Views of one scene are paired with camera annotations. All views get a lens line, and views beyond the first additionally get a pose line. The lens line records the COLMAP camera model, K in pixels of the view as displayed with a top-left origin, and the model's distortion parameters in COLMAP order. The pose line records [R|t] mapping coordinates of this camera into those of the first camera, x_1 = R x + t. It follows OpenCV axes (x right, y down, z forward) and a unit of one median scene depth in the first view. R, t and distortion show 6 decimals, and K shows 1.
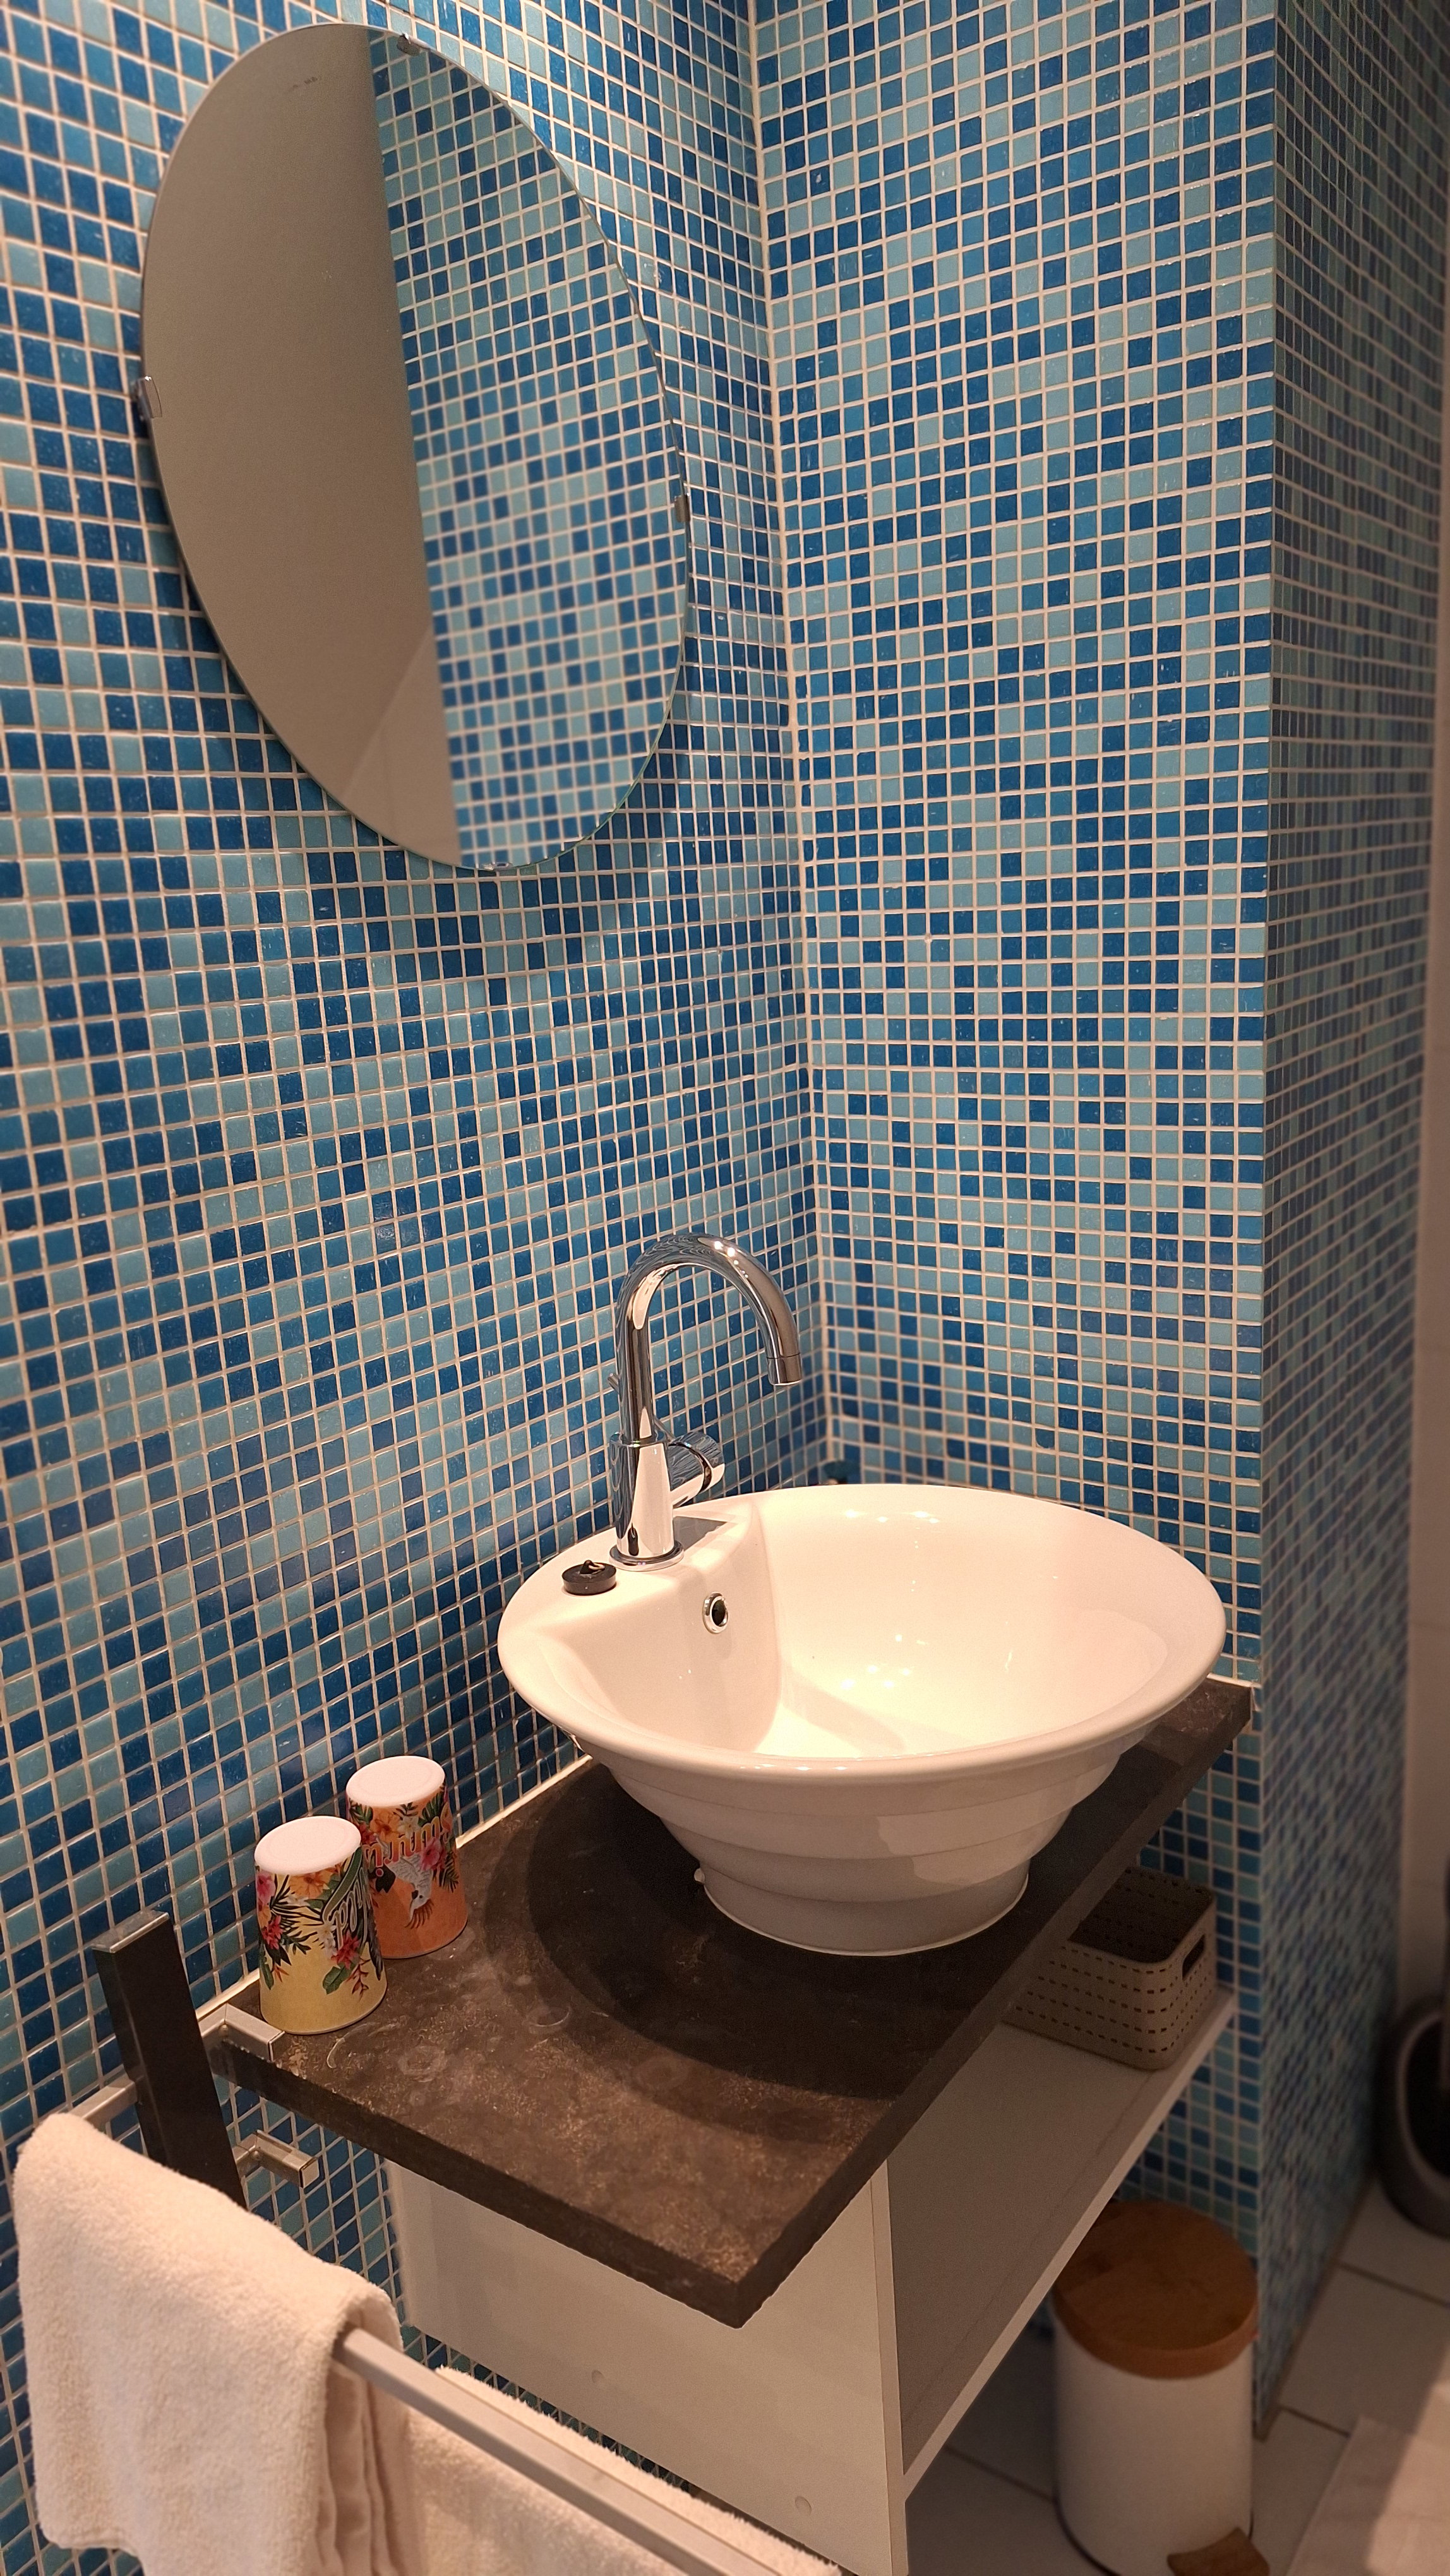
lens RADIAL K [[1733.9, 0, 713.5], [0, 1733.9, 1240.6], [0, 0, 1]] dist [0.112740, -0.172976]
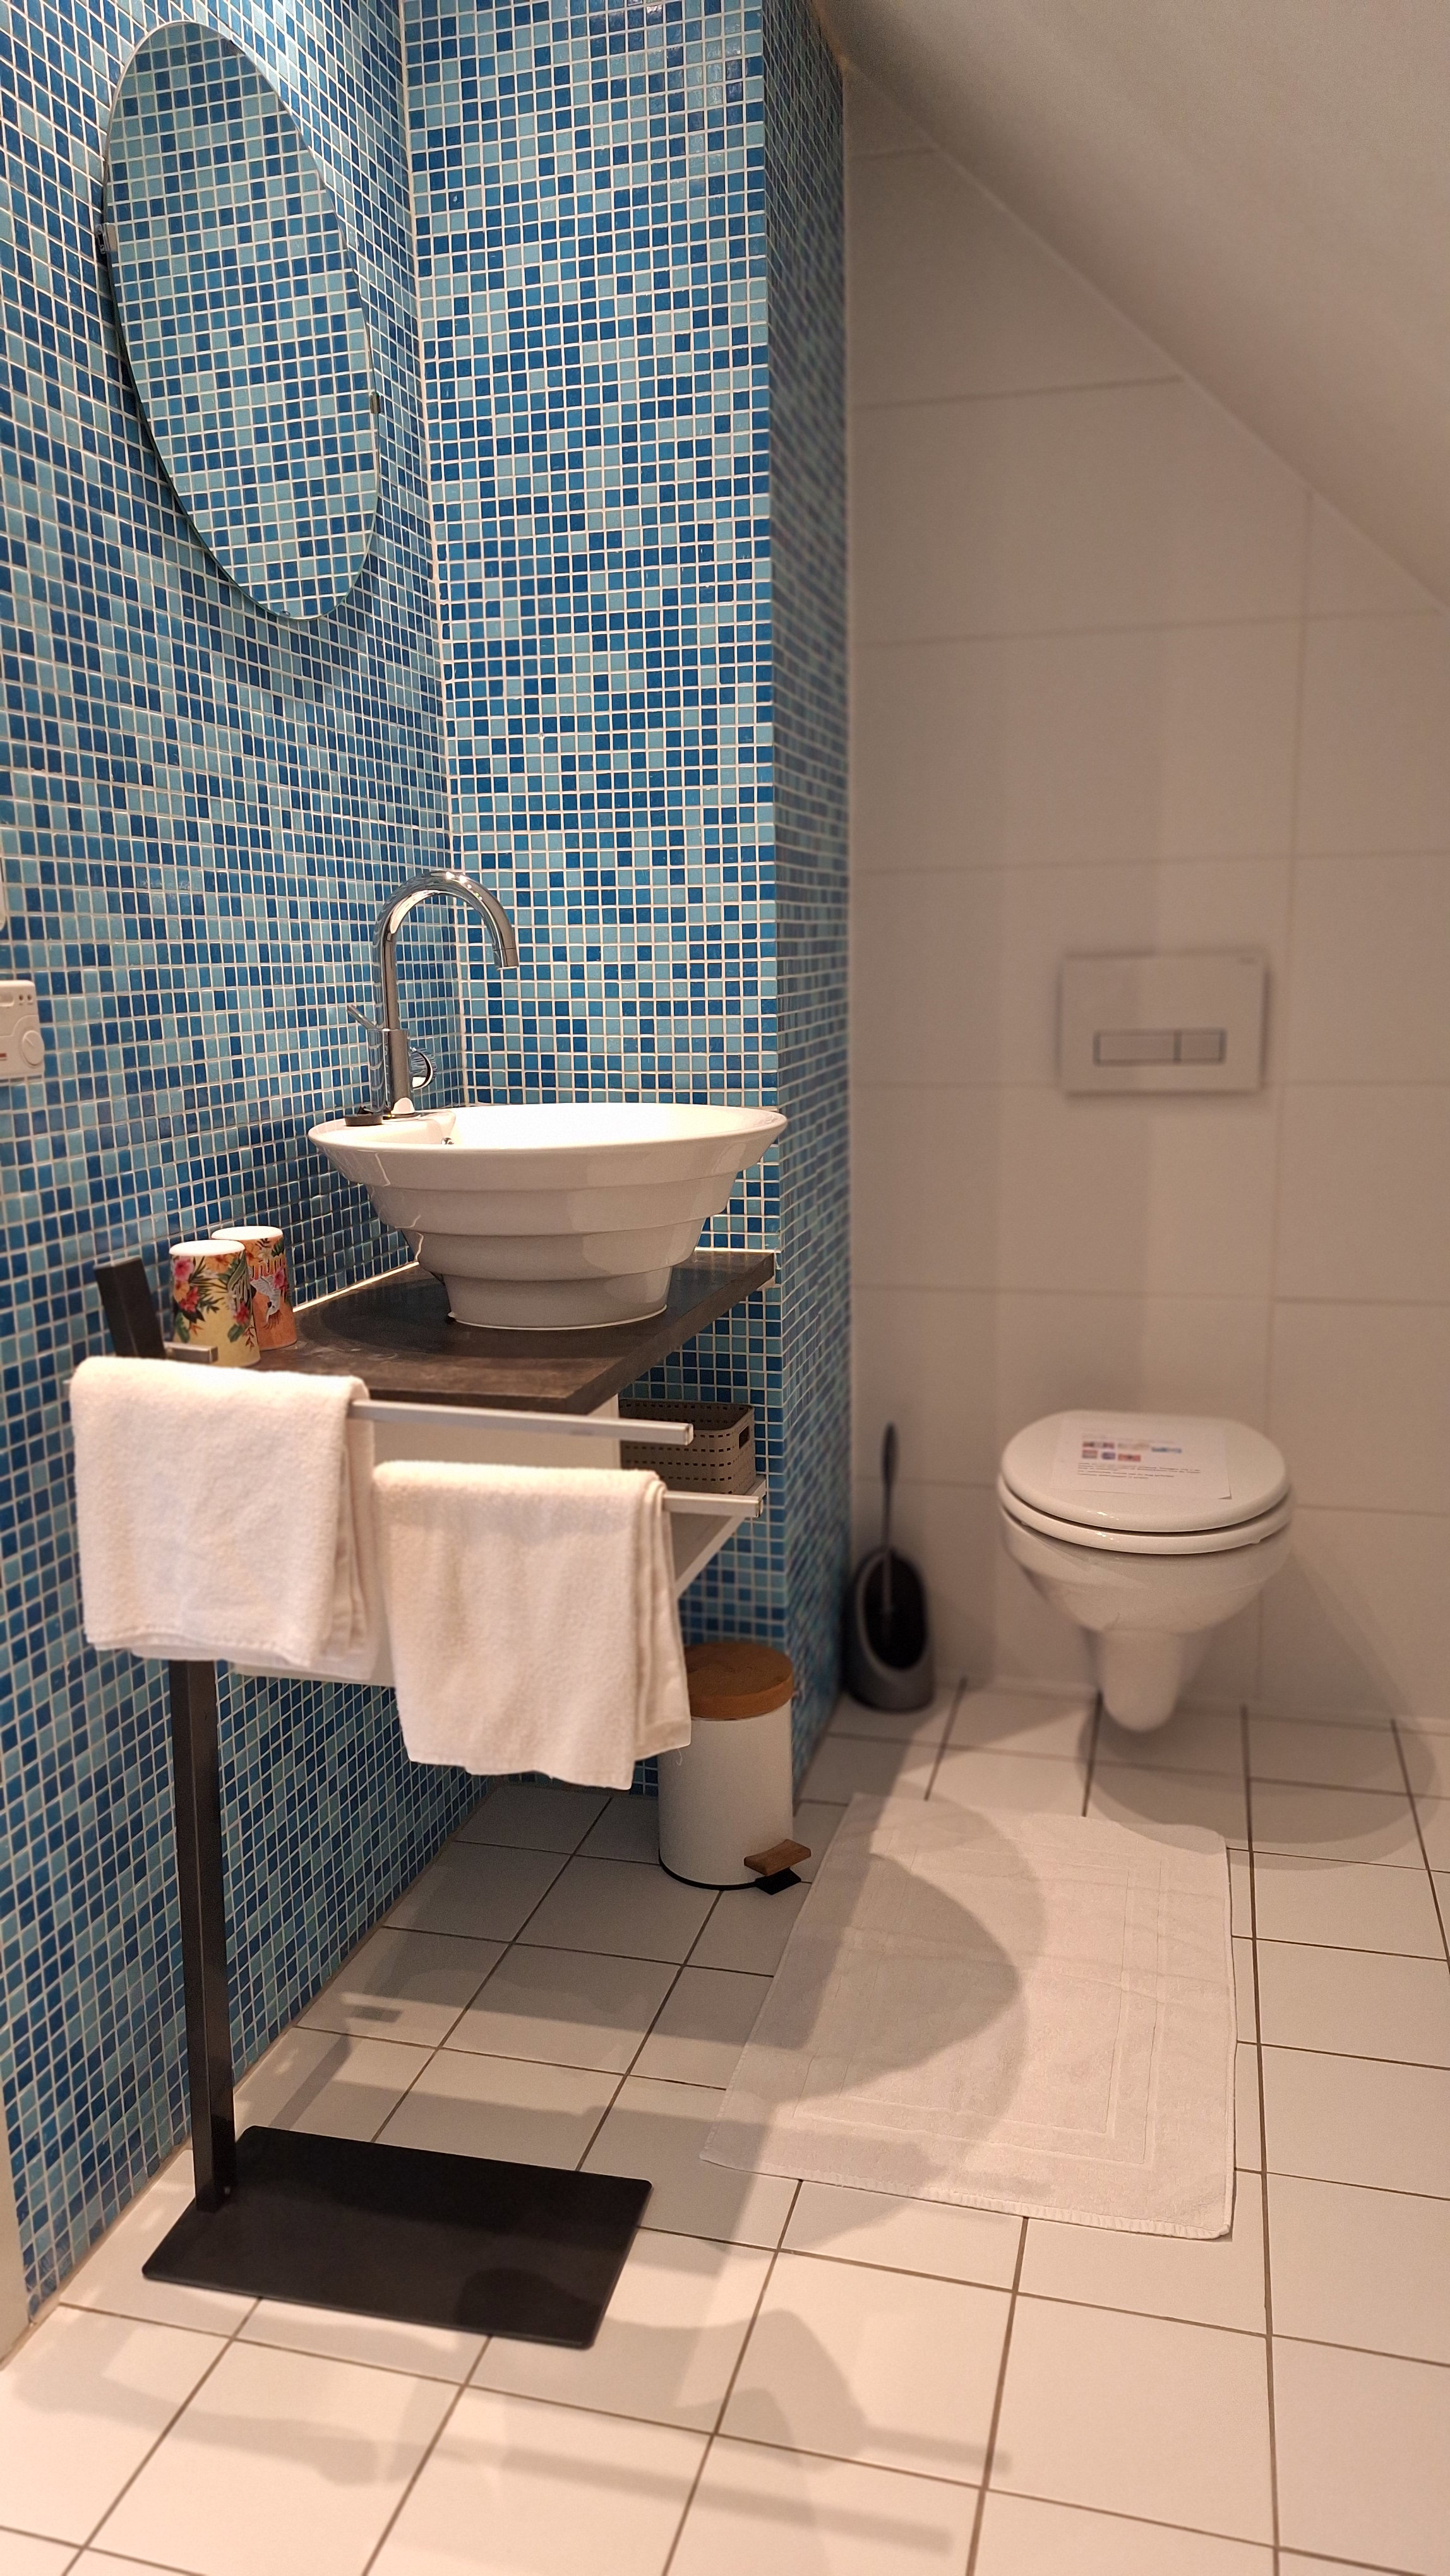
lens RADIAL K [[1775.2, 0, 725.0], [0, 1775.2, 1288.0], [0, 0, 1]] dist [0.034772, -0.064418]
pose [[0.935948, -0.027095, 0.351094, -0.273889], [0.041567, 0.998566, -0.033748, 0.350553], [-0.349676, 0.046180, 0.935732, -0.403941]]
